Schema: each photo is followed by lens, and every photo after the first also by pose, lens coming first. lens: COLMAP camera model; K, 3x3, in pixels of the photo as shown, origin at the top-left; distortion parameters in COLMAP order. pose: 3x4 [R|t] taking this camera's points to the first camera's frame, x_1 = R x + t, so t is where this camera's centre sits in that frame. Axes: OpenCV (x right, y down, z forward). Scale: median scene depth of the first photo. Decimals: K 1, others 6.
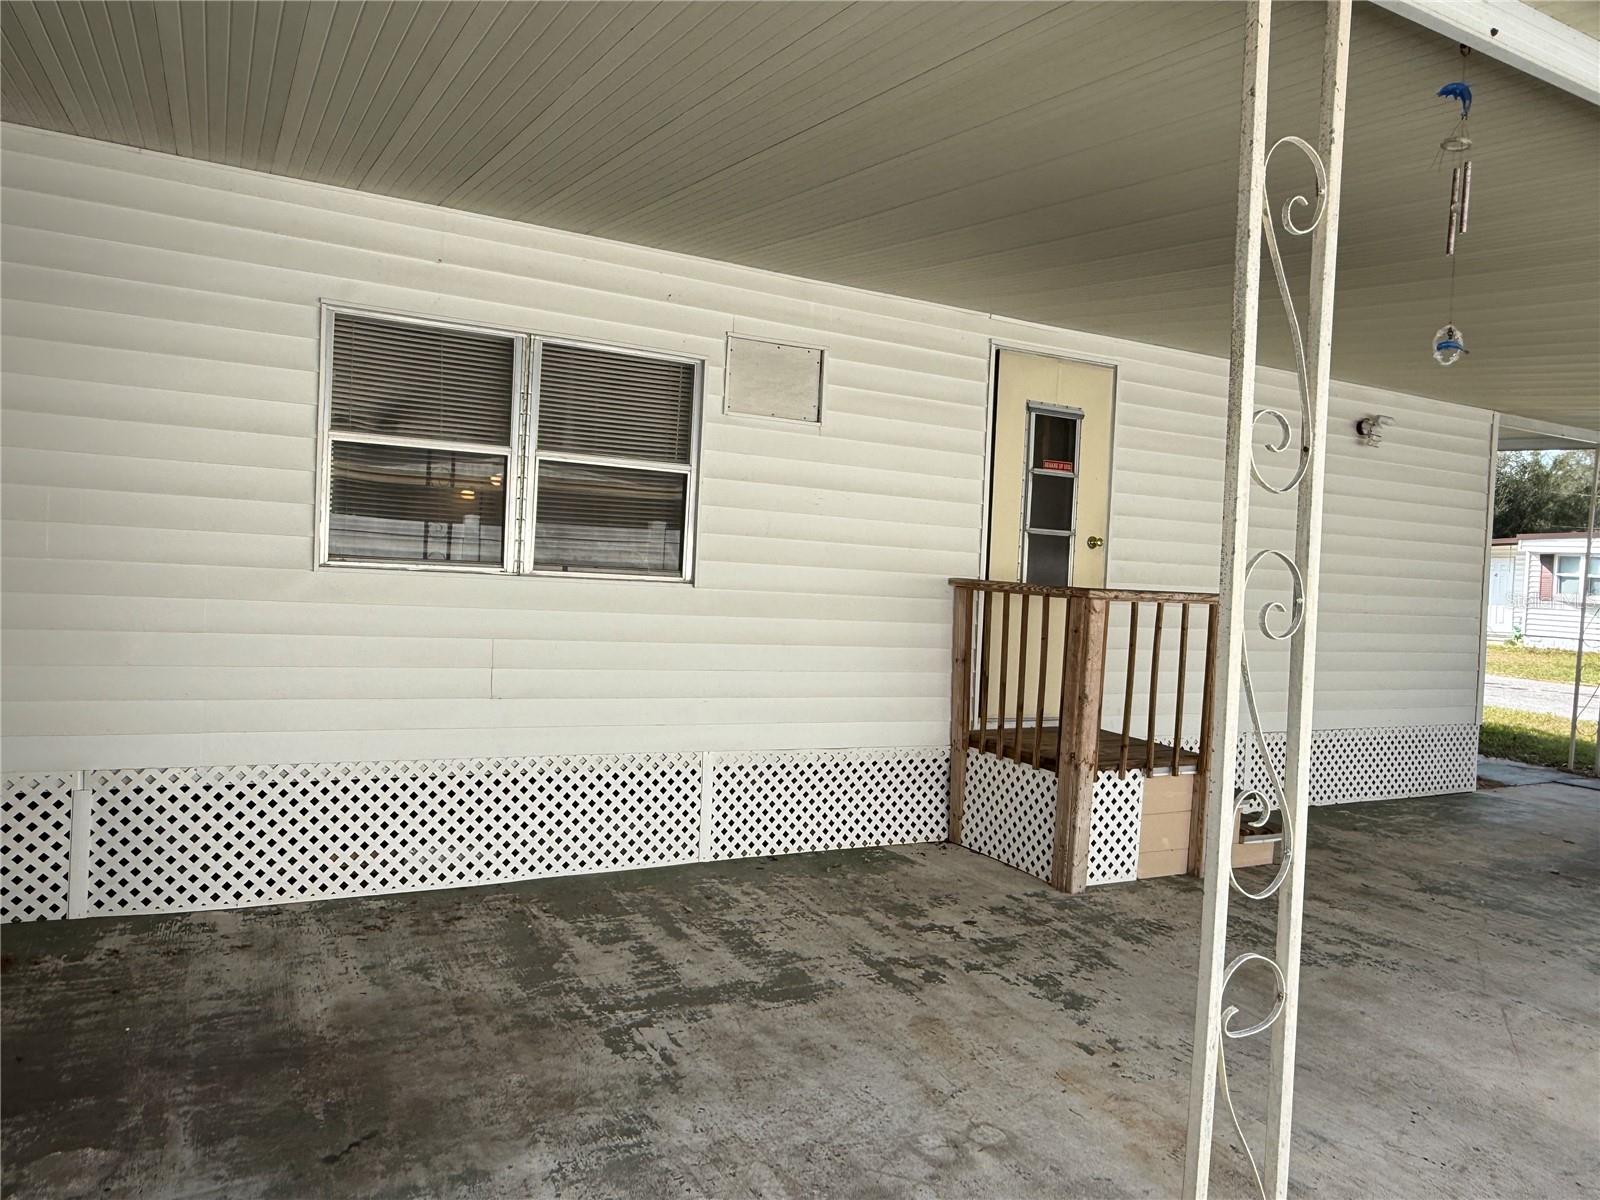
lens RADIAL K [[1125.1, 0, 800.4], [0, 1125.1, 598.5], [0, 0, 1]] dist [0.027101, -0.030207]
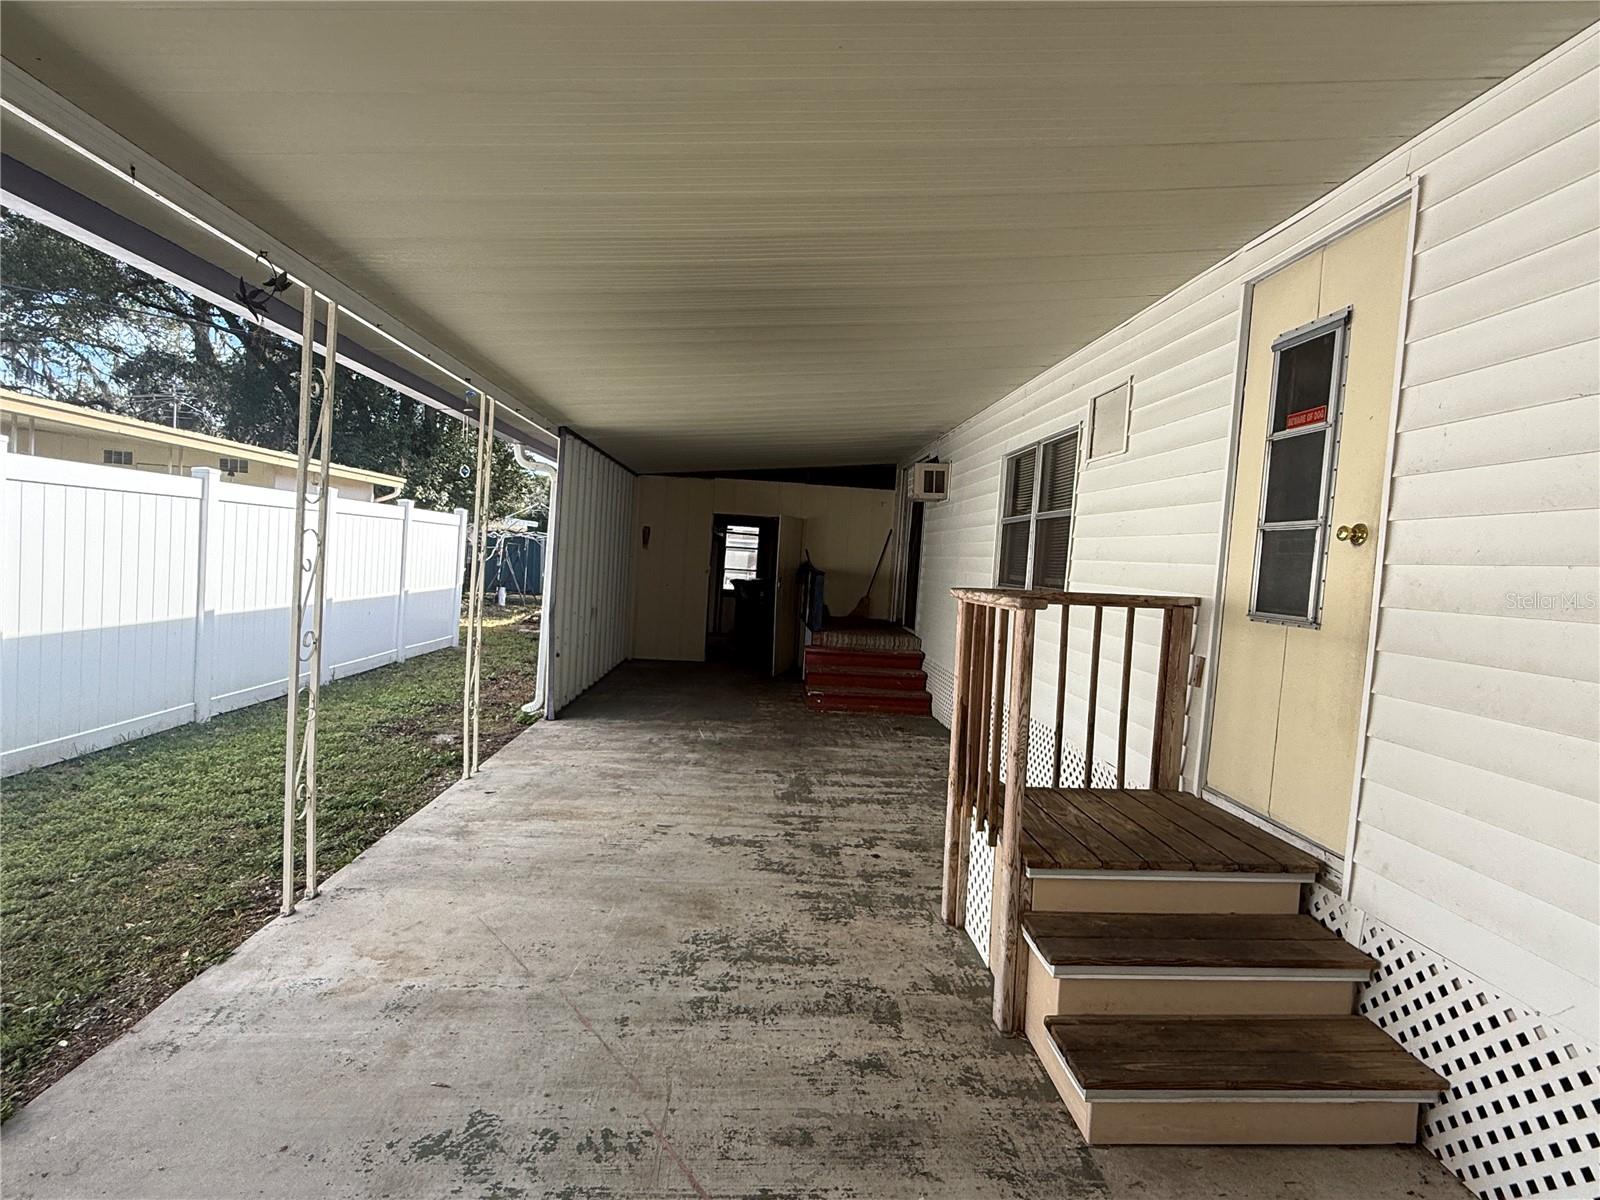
lens RADIAL K [[863.3, 0, 802.4], [0, 863.3, 600.5], [0, 0, 1]] dist [-0.002277, 0.001238]
pose [[-0.431274, -0.033050, -0.901616, 1.124899], [-0.098953, 0.995033, 0.010858, 0.006021], [0.896778, 0.093900, -0.432402, 1.406419]]
